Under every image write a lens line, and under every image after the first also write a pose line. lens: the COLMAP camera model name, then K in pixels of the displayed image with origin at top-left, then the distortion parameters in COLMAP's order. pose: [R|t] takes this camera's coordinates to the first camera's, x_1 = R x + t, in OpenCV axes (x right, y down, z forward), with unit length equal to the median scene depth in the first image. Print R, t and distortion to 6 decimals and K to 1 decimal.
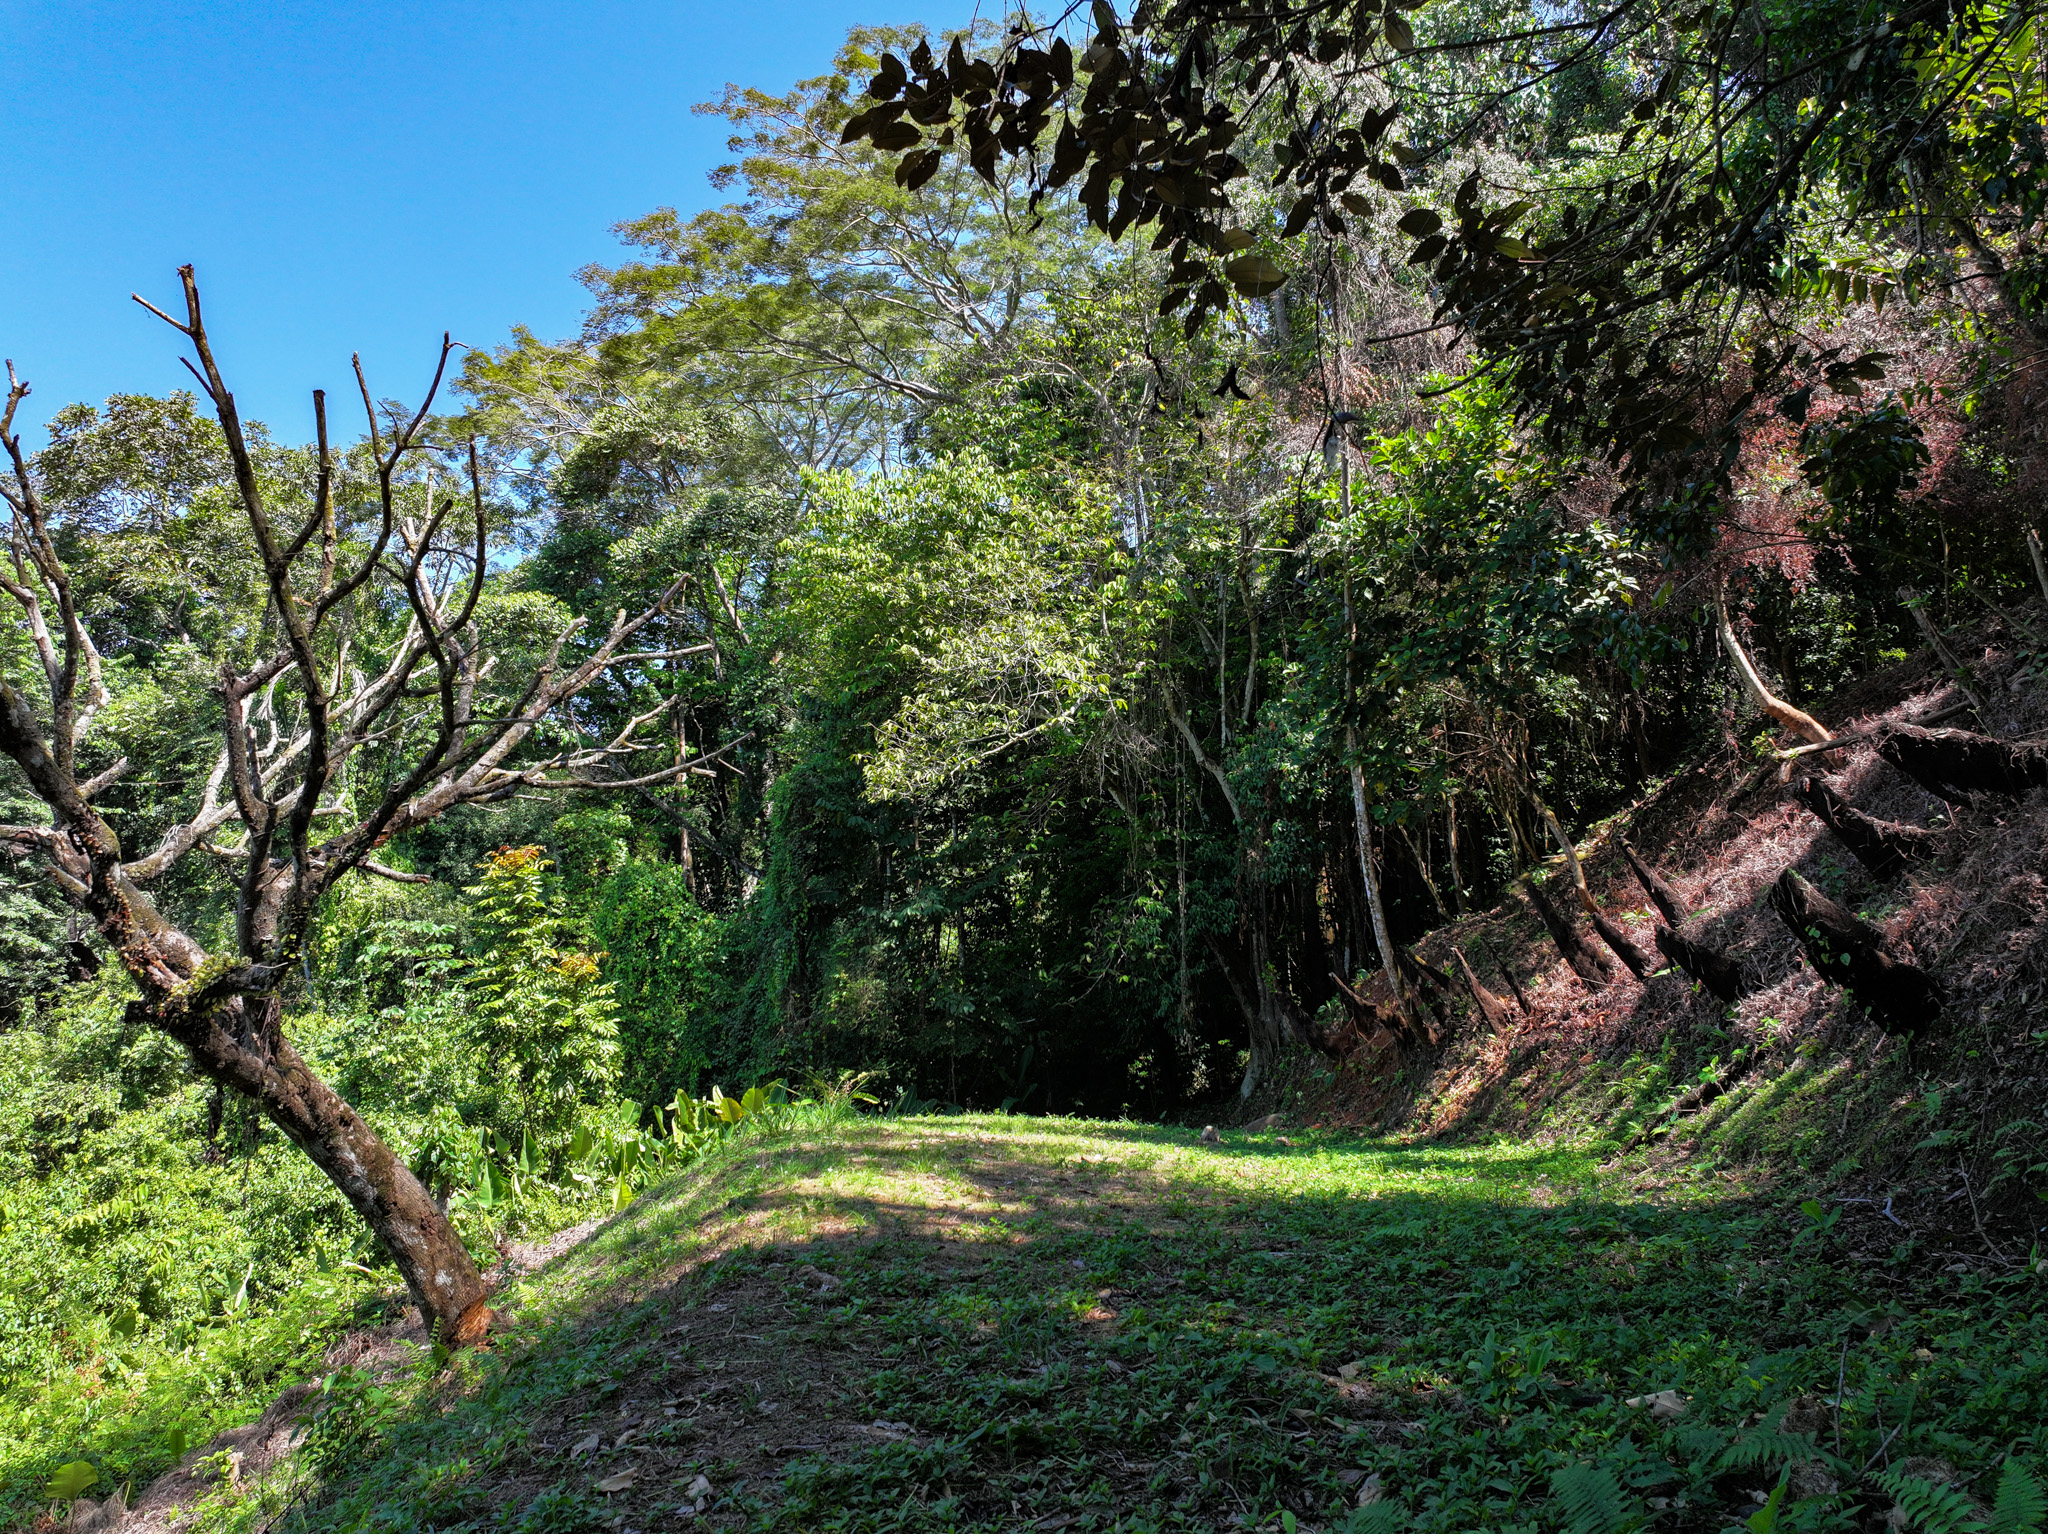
lens RADIAL K [[1436.2, 0, 1029.5], [0, 1436.2, 760.9], [0, 0, 1]] dist [0.006800, -0.001466]
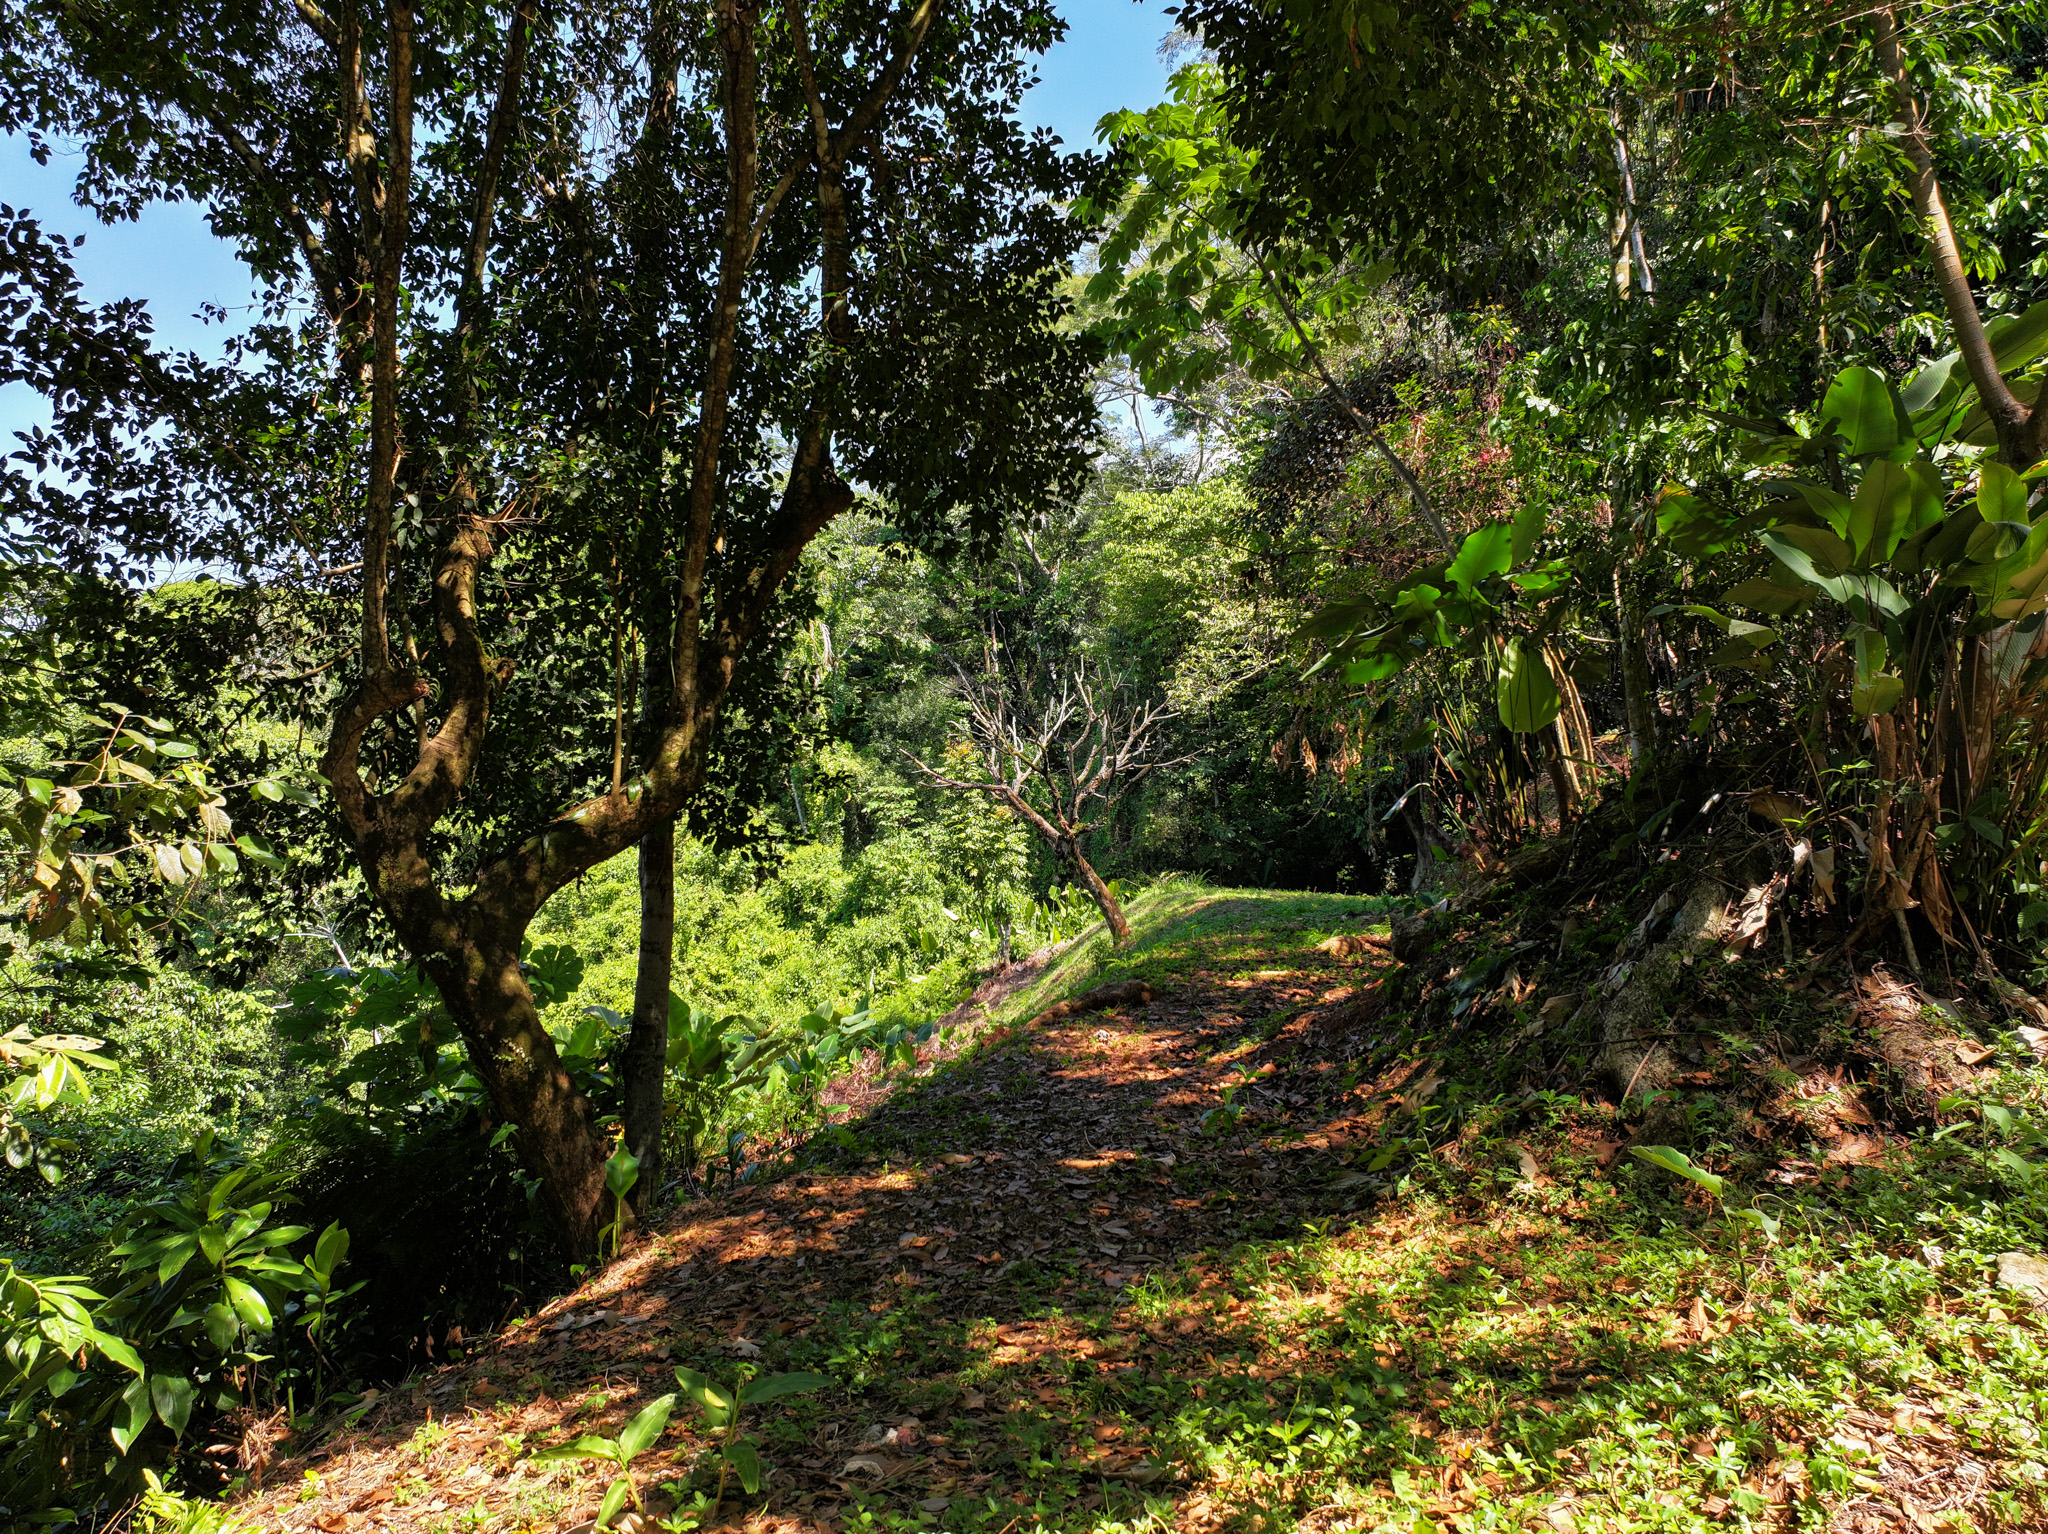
lens RADIAL K [[1434.8, 0, 1029.5], [0, 1434.8, 762.6], [0, 0, 1]] dist [0.004759, 0.007005]
pose [[0.988868, -0.022201, -0.147130, -0.034051], [0.039657, 0.992364, 0.116799, -0.118312], [0.143414, -0.121333, 0.982197, -0.682985]]
